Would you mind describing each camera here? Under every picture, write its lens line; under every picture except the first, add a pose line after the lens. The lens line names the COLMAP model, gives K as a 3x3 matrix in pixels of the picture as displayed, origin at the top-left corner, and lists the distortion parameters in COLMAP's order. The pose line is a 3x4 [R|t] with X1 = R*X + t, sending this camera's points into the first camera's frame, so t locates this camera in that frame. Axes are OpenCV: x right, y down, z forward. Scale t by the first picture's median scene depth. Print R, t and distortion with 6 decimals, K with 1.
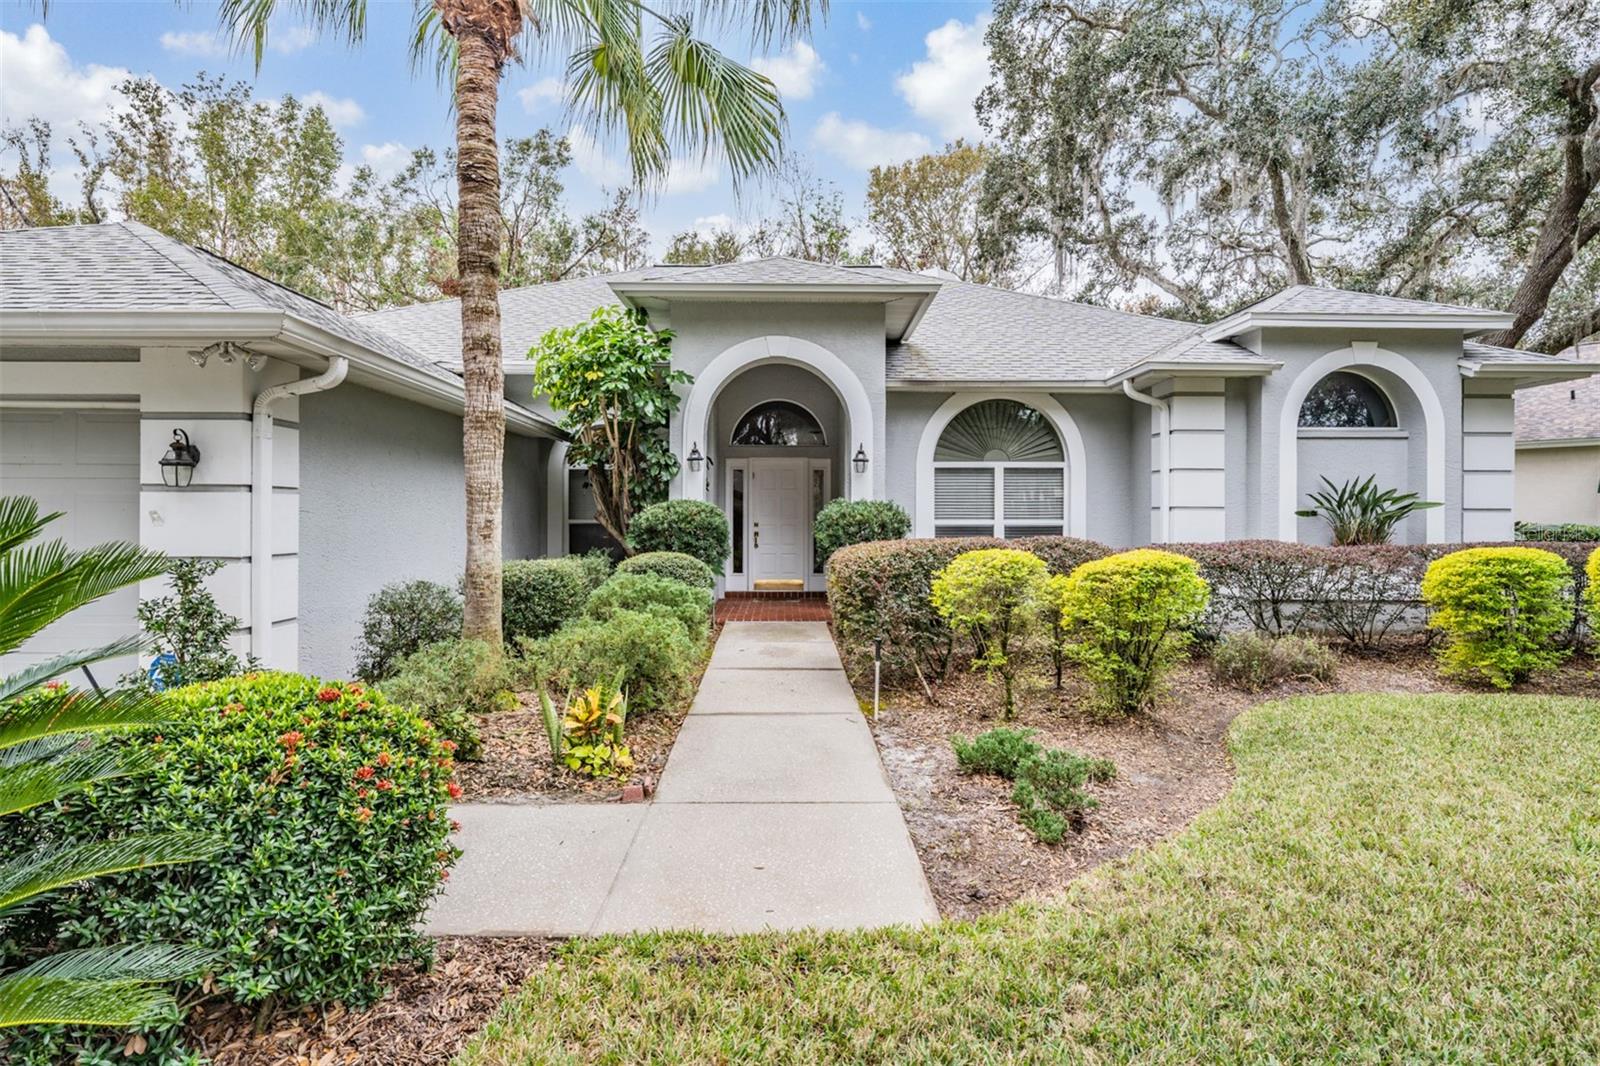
lens RADIAL K [[837.4, 0, 798.2], [0, 837.4, 522.2], [0, 0, 1]] dist [-0.002227, 0.000907]
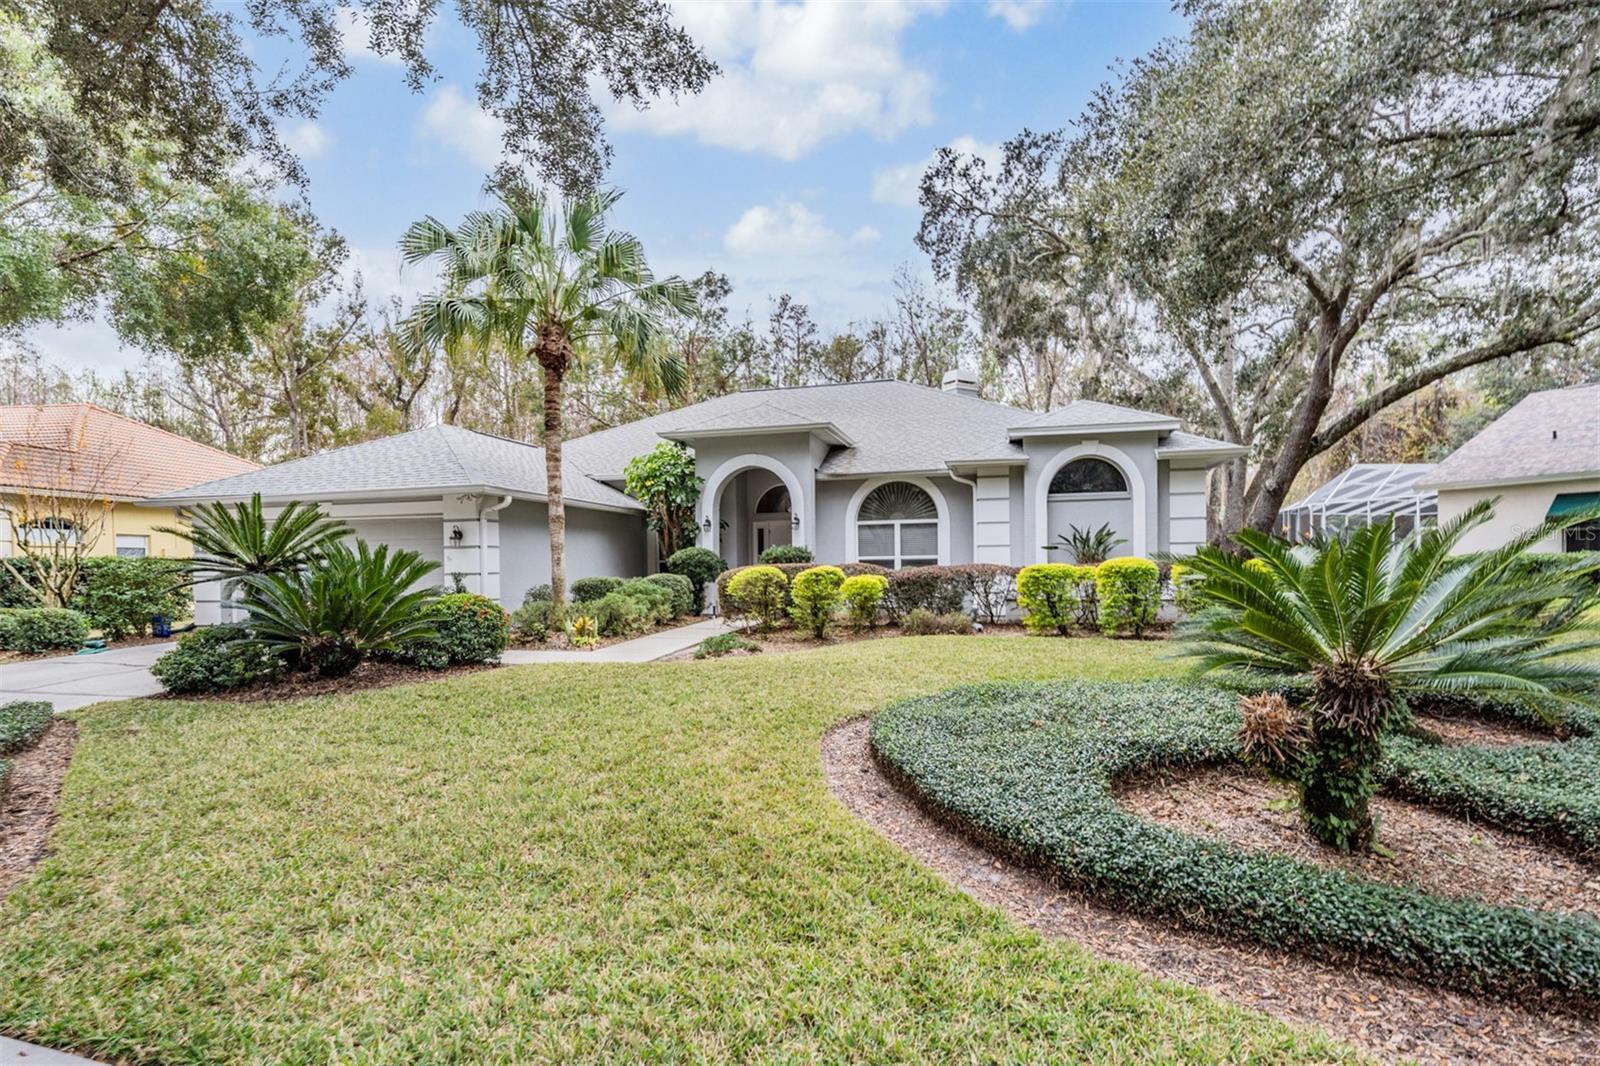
lens RADIAL K [[779.9, 0, 781.5], [0, 779.9, 581.4], [0, 0, 1]] dist [0.002535, -0.001964]
pose [[0.961244, -0.008835, -0.275559, 0.485810], [0.013593, 0.999790, 0.015361, 0.022397], [0.275365, -0.018511, 0.961161, -0.571630]]
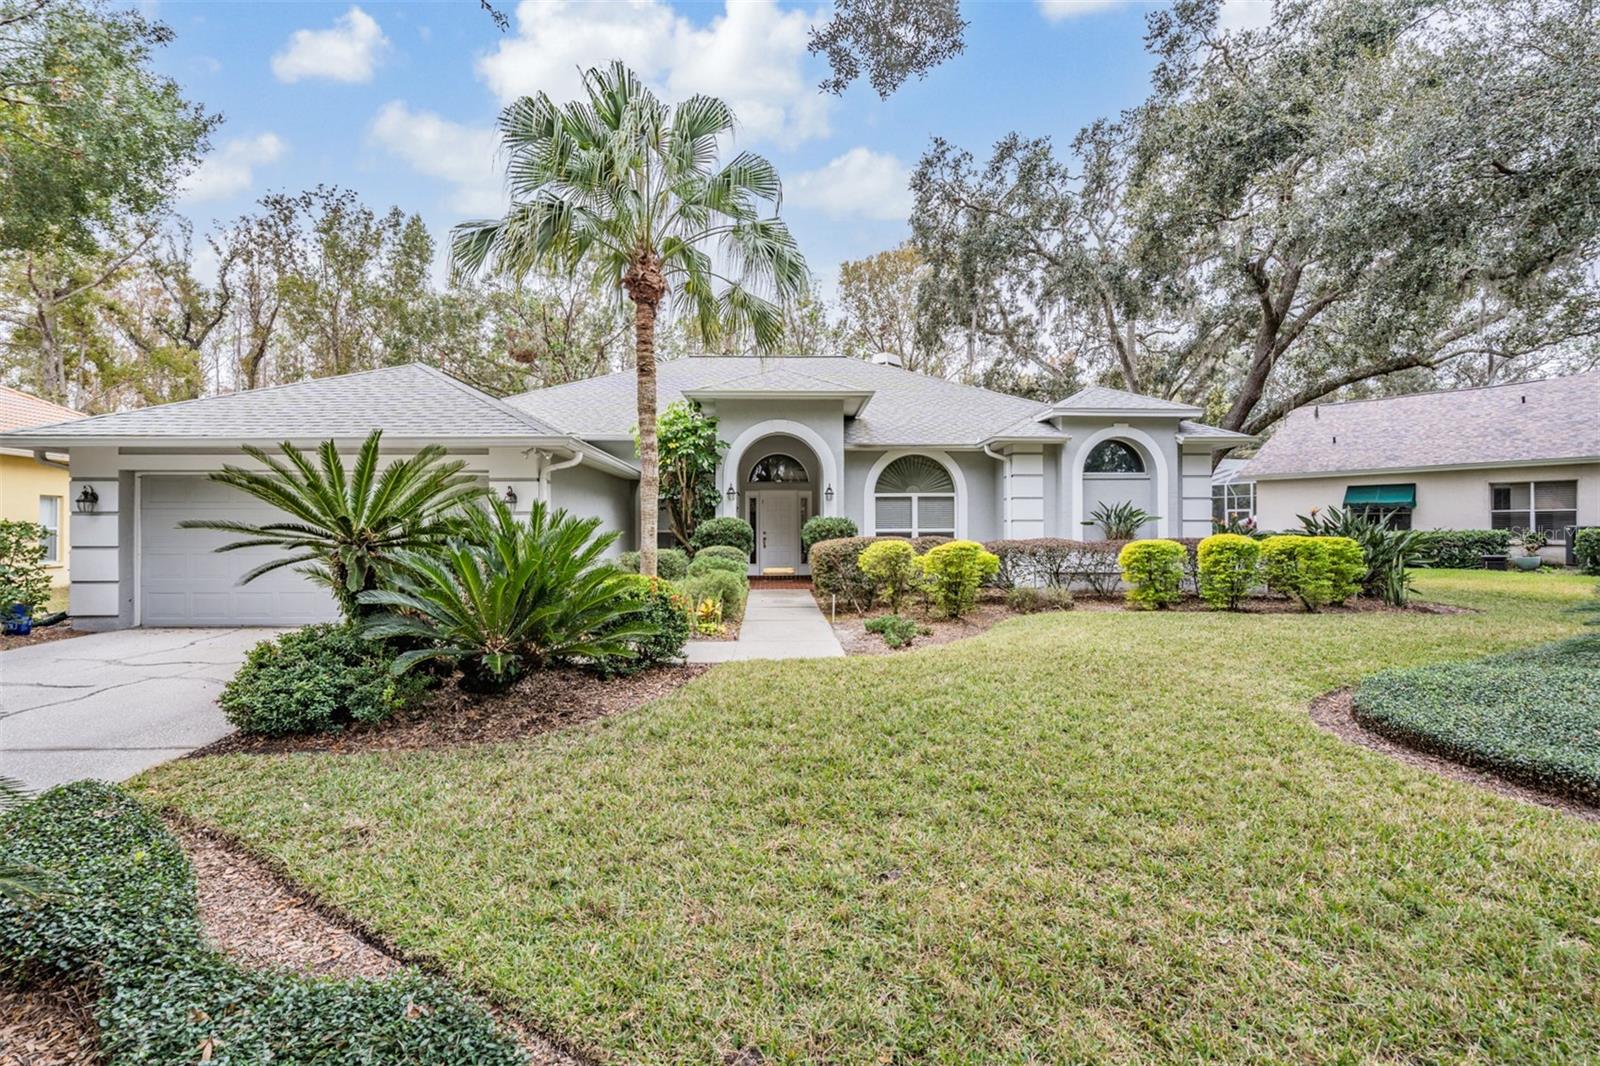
lens RADIAL K [[722.0, 0, 795.6], [0, 722.0, 532.5], [0, 0, 1]] dist [-0.001951, -0.000126]
pose [[0.999887, -0.005341, 0.014062, -0.013951], [0.005394, 0.999978, -0.003752, 0.009771], [-0.014042, 0.003828, 0.999894, -0.445934]]
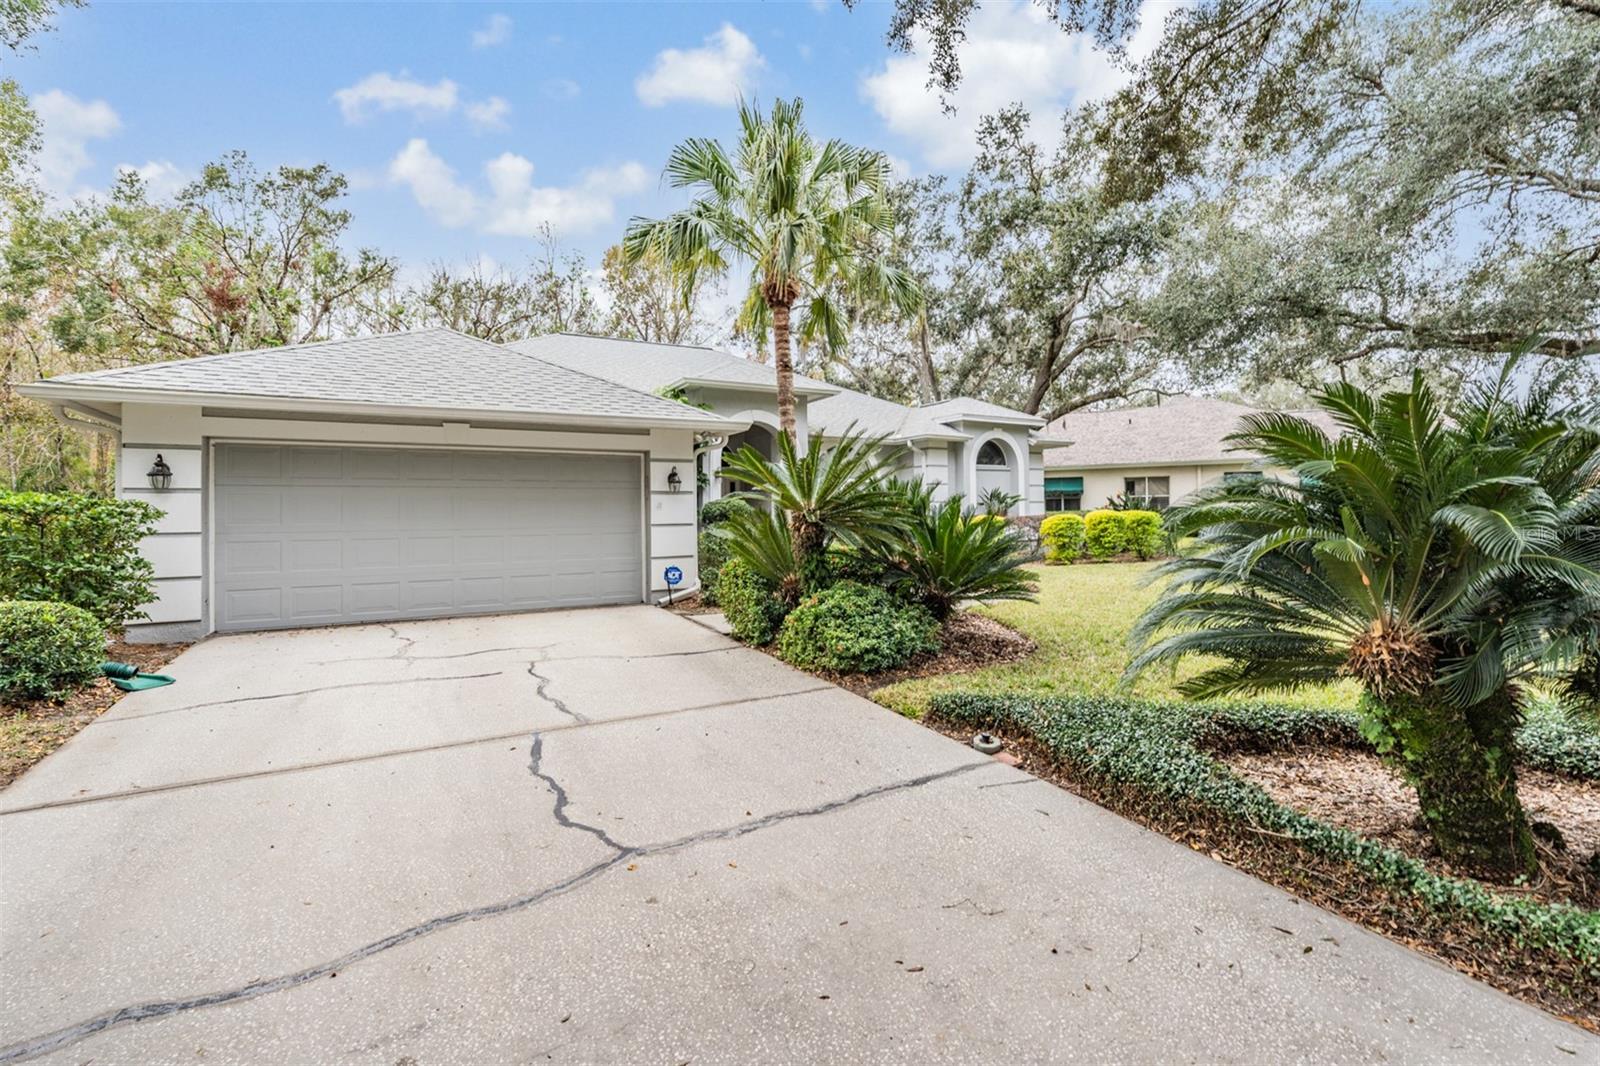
lens RADIAL K [[722.0, 0, 803.7], [0, 722.0, 527.4], [0, 0, 1]] dist [-0.001951, -0.000126]
pose [[0.876715, -0.022701, 0.480474, -0.694753], [0.017384, 0.999729, 0.015515, 0.013512], [-0.480695, -0.005250, 0.876872, -0.443734]]
